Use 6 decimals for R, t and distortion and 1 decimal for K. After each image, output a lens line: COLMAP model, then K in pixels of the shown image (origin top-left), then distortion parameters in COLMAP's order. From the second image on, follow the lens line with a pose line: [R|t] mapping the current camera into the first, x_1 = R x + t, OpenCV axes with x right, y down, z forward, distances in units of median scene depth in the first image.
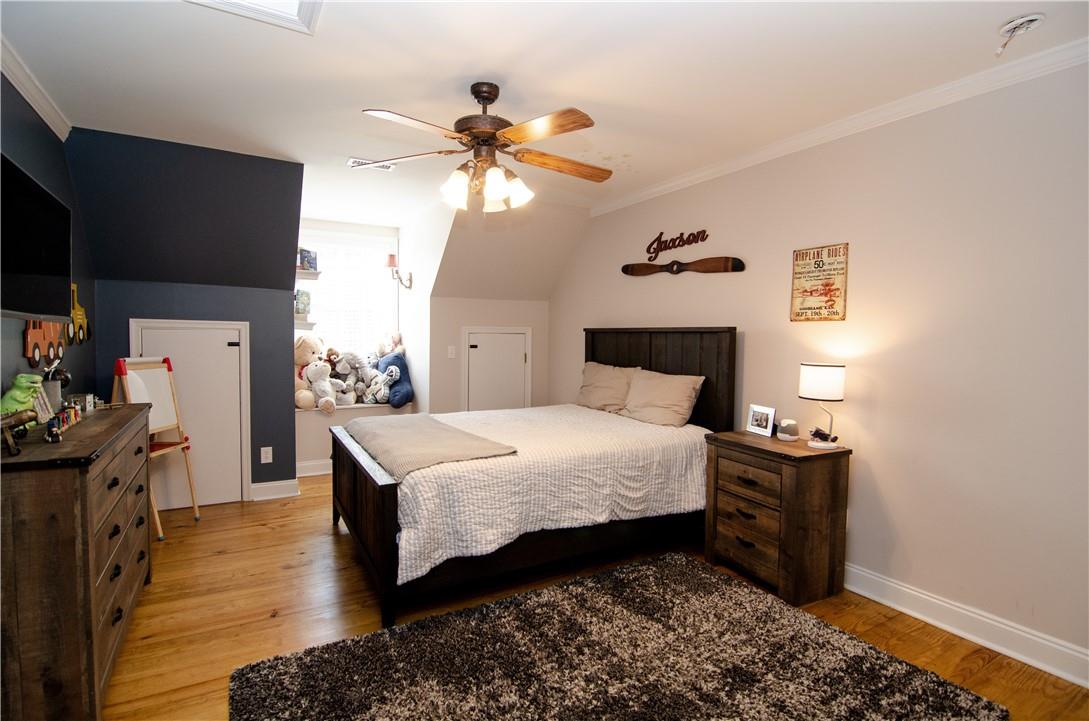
lens RADIAL K [[525.3, 0, 546.7], [0, 525.3, 367.5], [0, 0, 1]] dist [-0.011187, -0.005709]
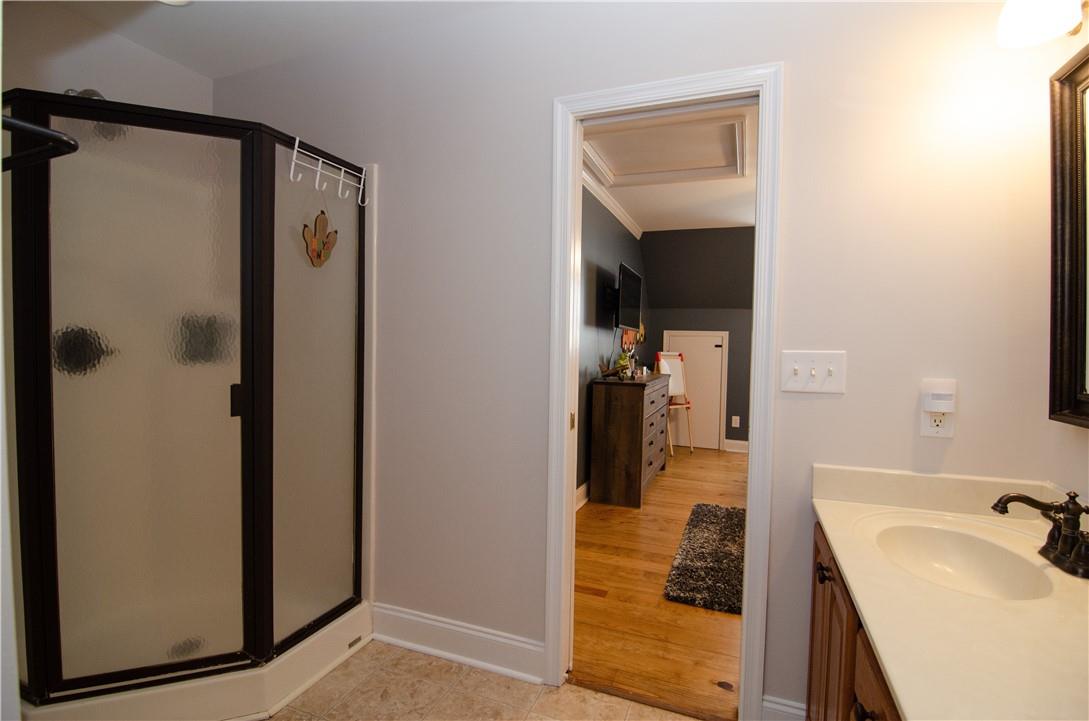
lens RADIAL K [[525.3, 0, 542.7], [0, 525.3, 363.9], [0, 0, 1]] dist [-0.011187, -0.005709]
pose [[0.615951, 0.015155, -0.787639, 0.404946], [-0.049110, 0.998609, -0.019191, 0.085160], [0.786252, 0.050502, 0.615839, -0.478937]]
